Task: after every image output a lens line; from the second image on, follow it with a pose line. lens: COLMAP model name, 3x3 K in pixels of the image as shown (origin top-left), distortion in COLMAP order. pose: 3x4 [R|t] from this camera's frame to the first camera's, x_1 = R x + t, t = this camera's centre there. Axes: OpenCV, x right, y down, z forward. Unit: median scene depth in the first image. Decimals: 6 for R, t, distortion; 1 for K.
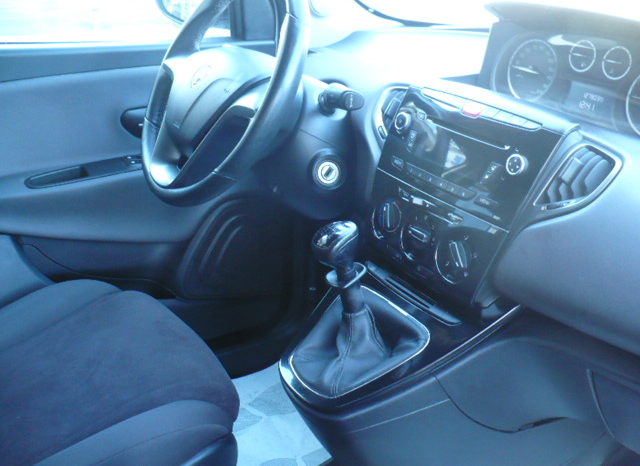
lens RADIAL K [[697.7, 0, 320.0], [0, 697.7, 233.0], [0, 0, 1]] dist [-0.231259, 0.290022]
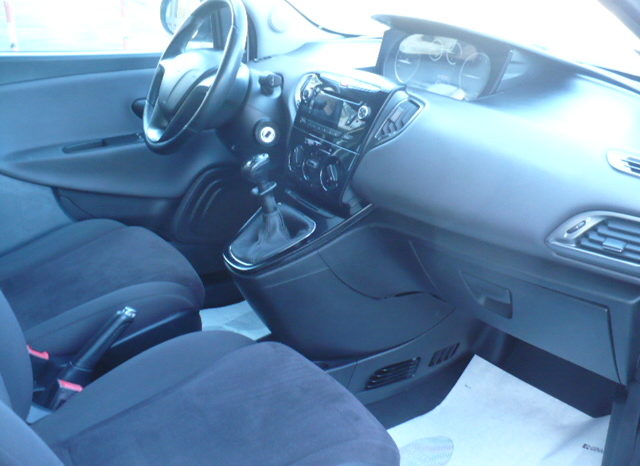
lens RADIAL K [[697.7, 0, 320.0], [0, 697.7, 233.0], [0, 0, 1]] dist [-0.231259, 0.290022]
pose [[0.998965, 0.000540, -0.045488, 0.208031], [-0.002433, 0.999133, -0.041566, 0.198960], [0.045426, 0.041634, 0.998100, -0.481974]]
